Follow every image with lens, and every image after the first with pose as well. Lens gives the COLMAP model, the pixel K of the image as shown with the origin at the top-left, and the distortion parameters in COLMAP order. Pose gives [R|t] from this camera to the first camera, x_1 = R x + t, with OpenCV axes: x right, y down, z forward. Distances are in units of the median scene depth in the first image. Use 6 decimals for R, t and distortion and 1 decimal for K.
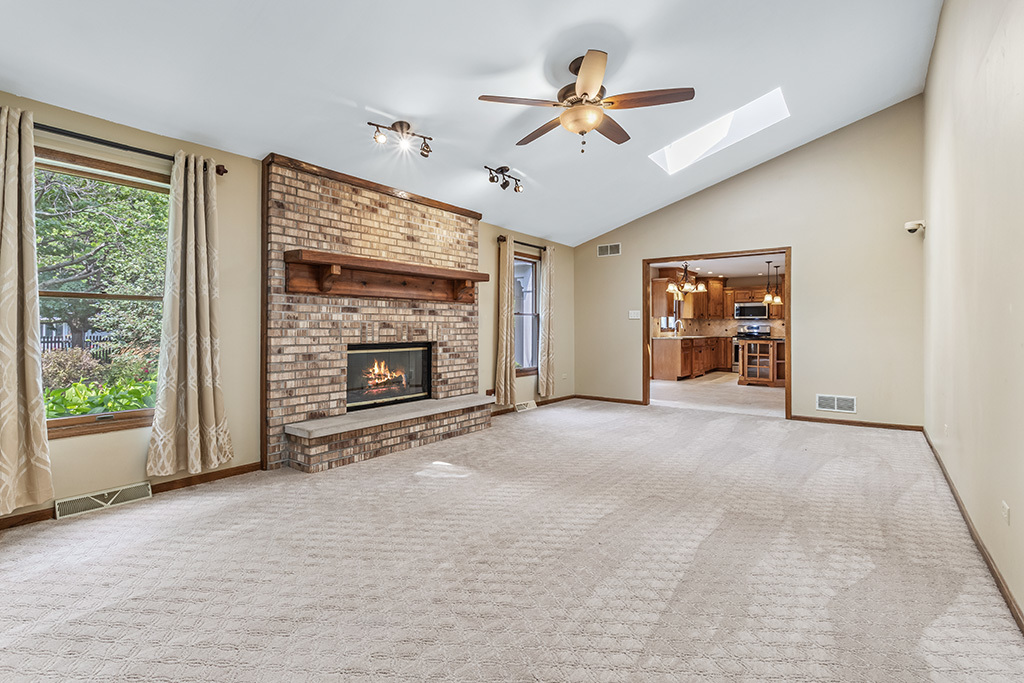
lens RADIAL K [[489.2, 0, 513.7], [0, 489.2, 334.4], [0, 0, 1]] dist [0.000587, 0.000406]
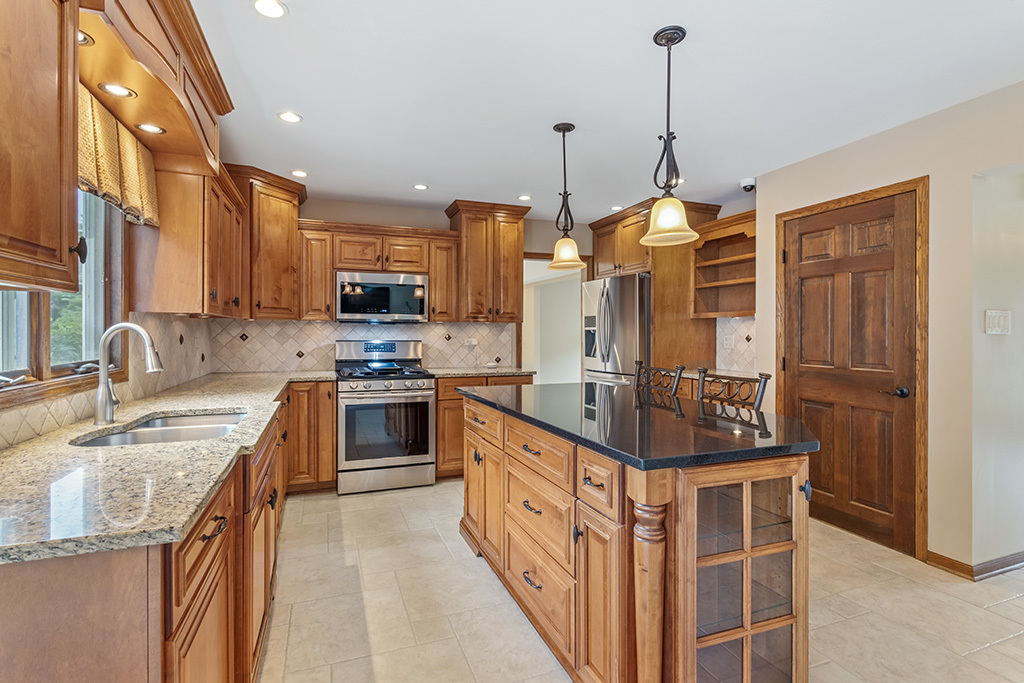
lens RADIAL K [[489.2, 0, 513.9], [0, 489.2, 334.2], [0, 0, 1]] dist [0.000587, 0.000406]
pose [[0.536825, -0.003695, 0.843686, 0.244713], [0.012968, 0.999908, -0.003873, -0.019850], [-0.843594, 0.013020, 0.536824, 0.731569]]
